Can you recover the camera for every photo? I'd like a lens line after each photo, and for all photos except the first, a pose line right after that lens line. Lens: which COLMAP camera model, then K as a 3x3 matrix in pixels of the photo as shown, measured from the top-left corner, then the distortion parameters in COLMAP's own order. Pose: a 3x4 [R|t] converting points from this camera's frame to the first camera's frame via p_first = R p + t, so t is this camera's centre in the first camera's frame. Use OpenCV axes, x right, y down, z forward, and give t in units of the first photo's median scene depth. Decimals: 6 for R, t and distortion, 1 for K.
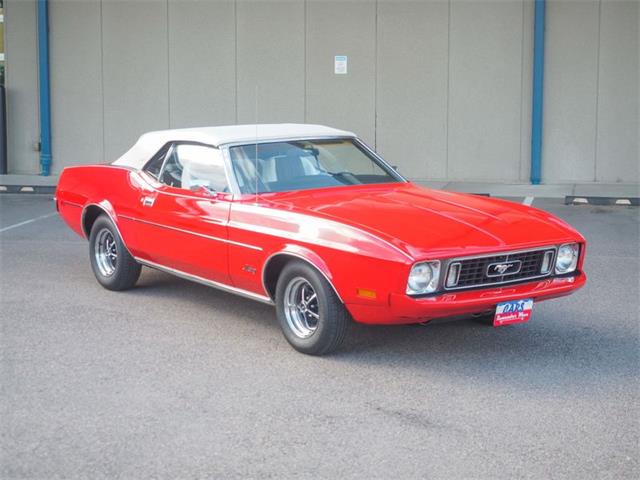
lens RADIAL K [[1329.4, 0, 320.0], [0, 1329.4, 240.0], [0, 0, 1]] dist [0.005043, -0.145518]
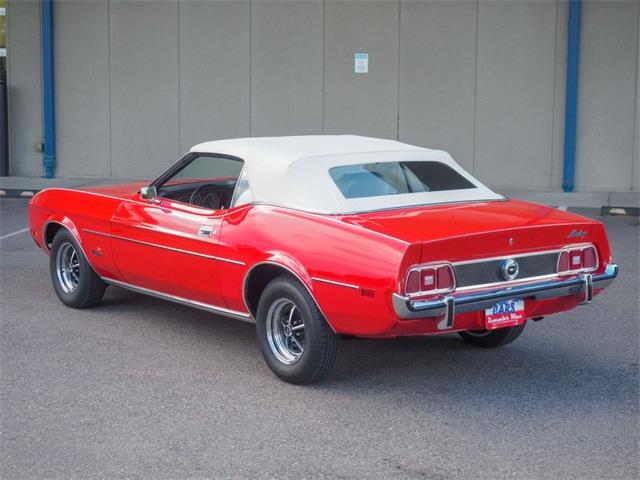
lens RADIAL K [[1345.2, 0, 319.7], [0, 1345.2, 238.8], [0, 0, 1]] dist [0.010684, 0.006597]
pose [[0.999846, 0.007882, -0.015655, 0.004175], [-0.007865, 0.999968, 0.001173, -0.018620], [0.015664, -0.001050, 0.999877, 0.103823]]
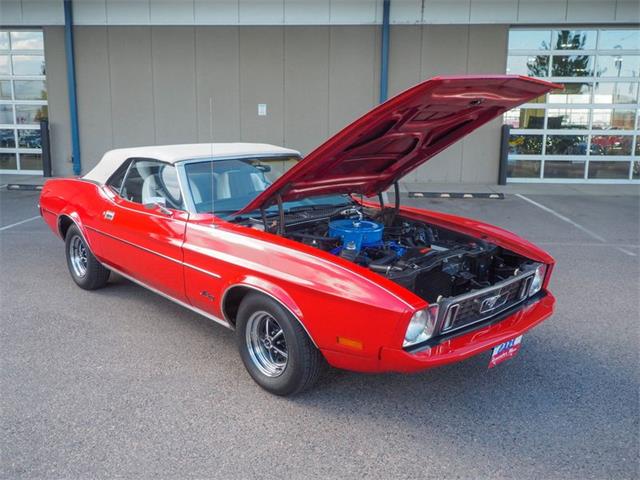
lens RADIAL K [[590.7, 0, 320.0], [0, 590.7, 240.0], [0, 0, 1]] dist [0.008068, 0.000334]
pose [[0.990999, -0.017448, 0.132724, -0.029524], [0.008472, 0.997656, 0.067900, -0.046663], [-0.133598, -0.066164, 0.988825, 0.593687]]
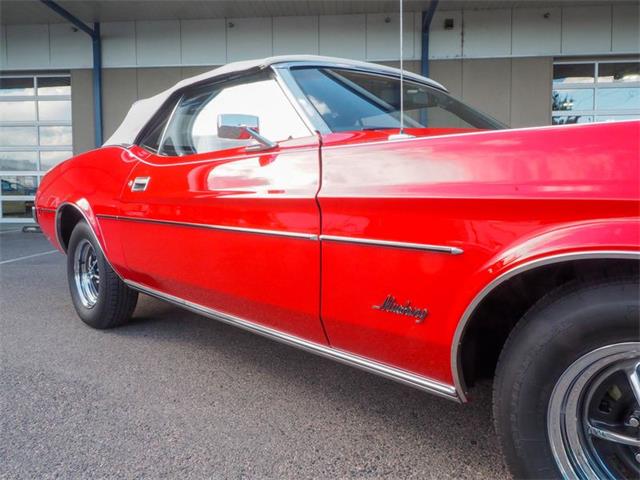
lens RADIAL K [[522.2, 0, 320.0], [0, 522.2, 240.0], [0, 0, 1]] dist [0.001071, -0.000969]
pose [[0.990426, -0.020448, 0.136518, -0.096654], [0.027279, 0.998458, -0.048353, 0.010456], [-0.135319, 0.051614, 0.989457, 0.892698]]
